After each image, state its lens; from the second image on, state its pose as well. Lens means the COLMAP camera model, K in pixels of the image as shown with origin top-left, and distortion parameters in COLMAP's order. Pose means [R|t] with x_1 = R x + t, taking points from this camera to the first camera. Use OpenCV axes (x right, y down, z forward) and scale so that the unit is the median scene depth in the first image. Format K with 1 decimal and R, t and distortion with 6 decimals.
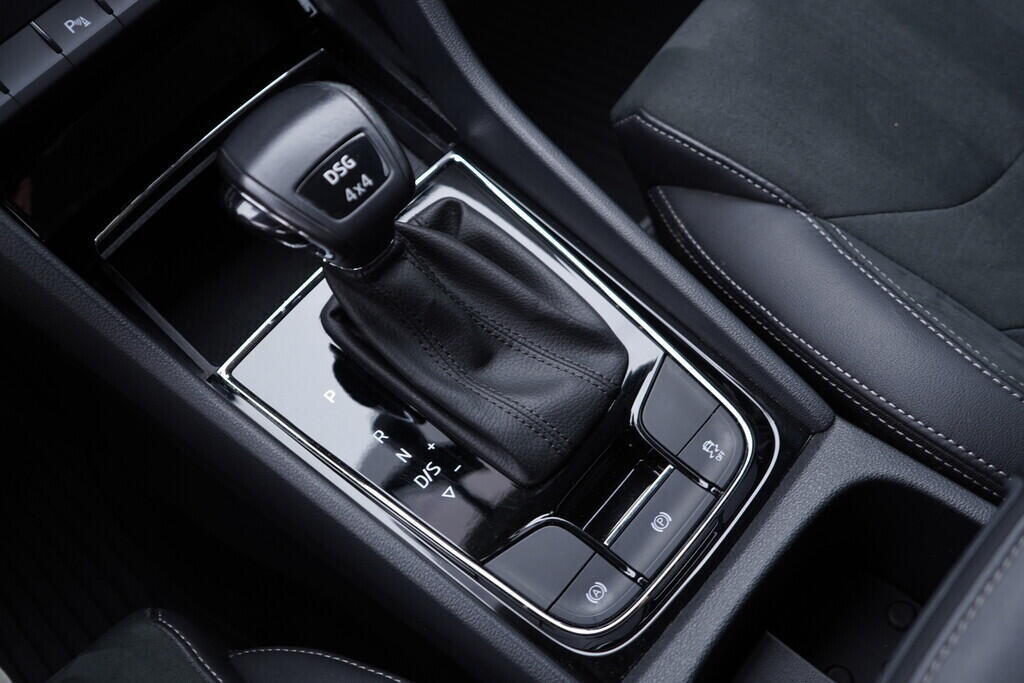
lens RADIAL K [[1042.9, 0, 512.5], [0, 1042.9, 348.4], [0, 0, 1]] dist [0.003283, 0.000000]
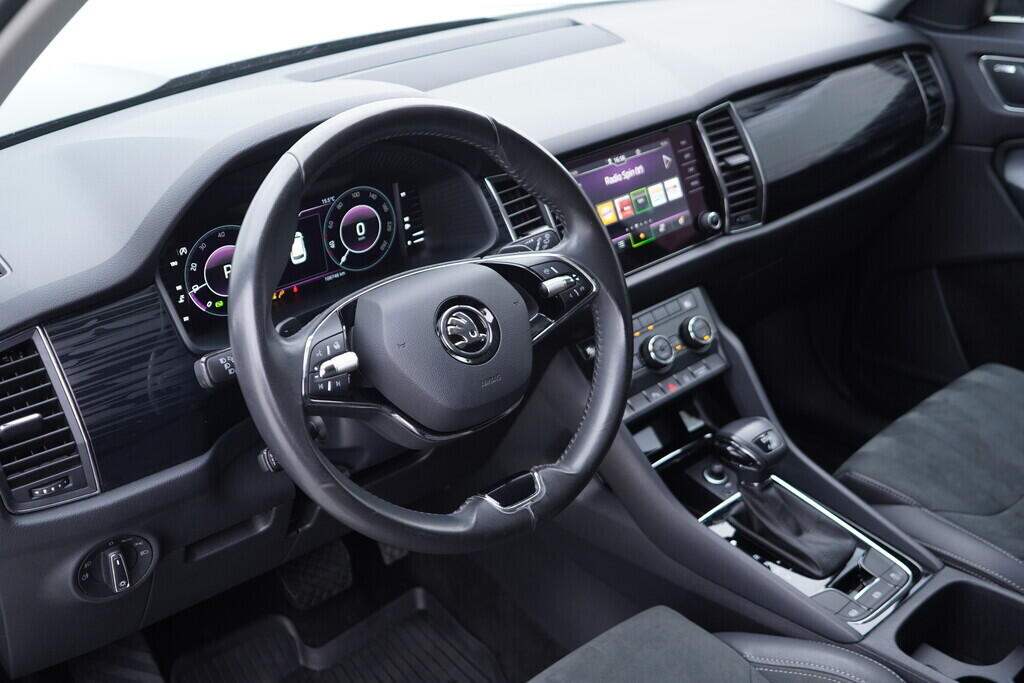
lens RADIAL K [[1042.9, 0, 507.0], [0, 1042.9, 343.0], [0, 0, 1]] dist [0.003283, 0.000000]
pose [[0.988537, 0.123329, -0.087088, -0.570268], [-0.150913, 0.824166, -0.545871, 1.132306], [0.004453, 0.552757, 0.833331, -1.374535]]
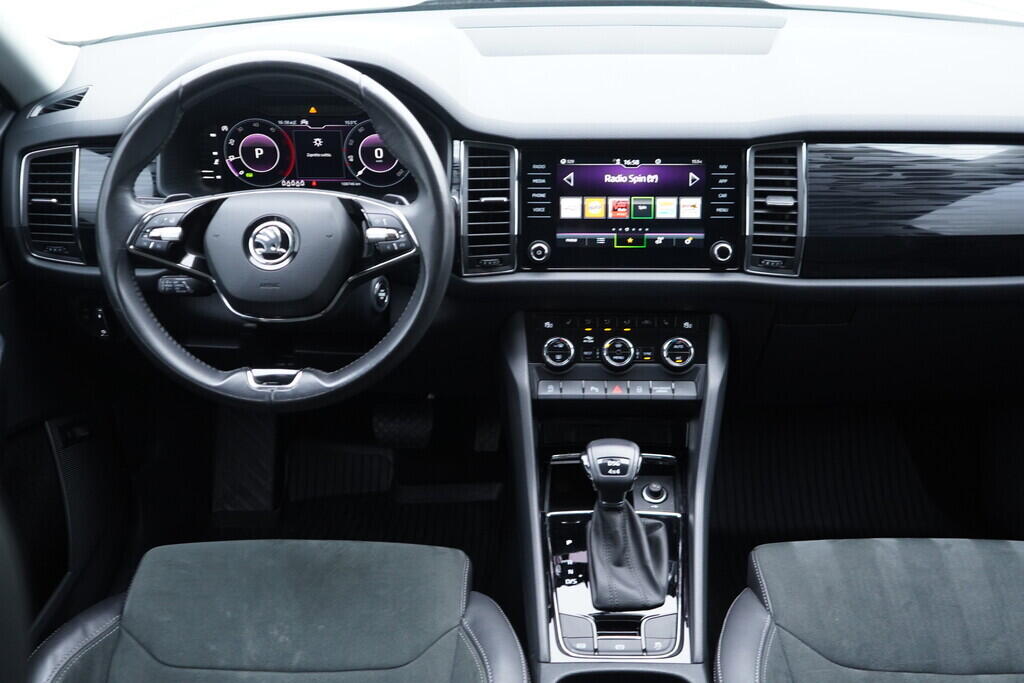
lens RADIAL K [[1042.9, 0, 512.9], [0, 1042.9, 333.8], [0, 0, 1]] dist [0.003283, 0.000000]
pose [[0.644557, 0.477066, -0.597456, 1.078192], [-0.700999, 0.680696, -0.212730, 0.355432], [0.305200, 0.555933, 0.773170, -1.377790]]
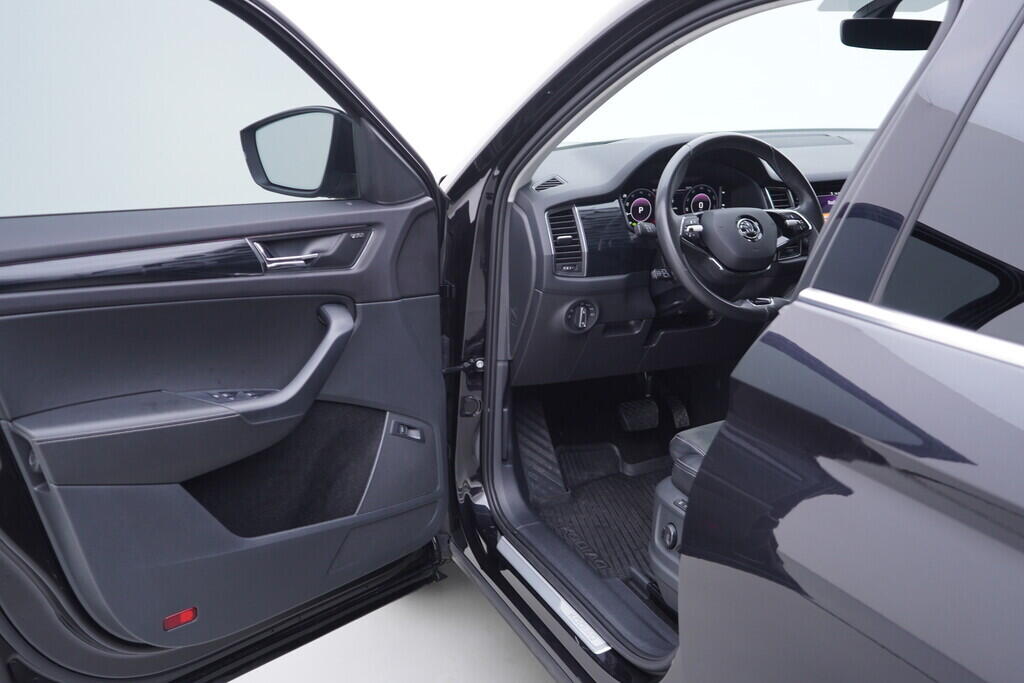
lens RADIAL K [[1042.9, 0, 518.7], [0, 1042.9, 340.5], [0, 0, 1]] dist [0.003283, 0.000000]
pose [[0.909798, 0.228305, -0.346619, -0.057579], [-0.403497, 0.682192, -0.609758, 3.503842], [0.097250, 0.694616, 0.712777, -2.721745]]
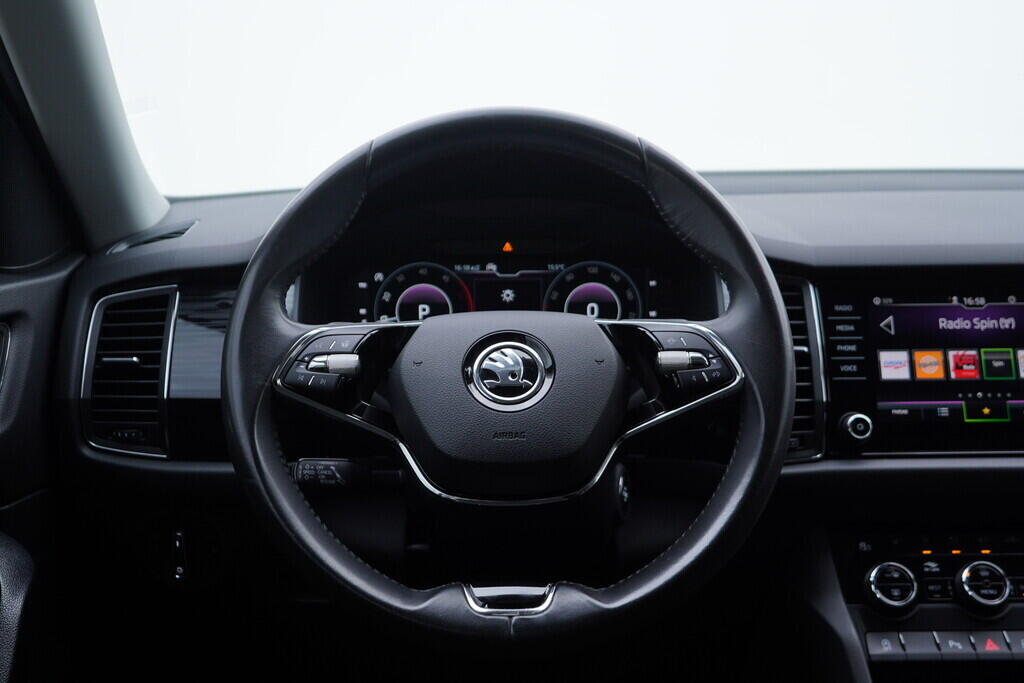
lens RADIAL K [[1042.9, 0, 512.8], [0, 1042.9, 348.6], [0, 0, 1]] dist [0.003283, 0.000000]
pose [[0.667515, 0.243887, -0.703521, 0.230810], [-0.683860, 0.574566, -0.449678, 0.742006], [0.294548, 0.781277, 0.550316, -0.651303]]
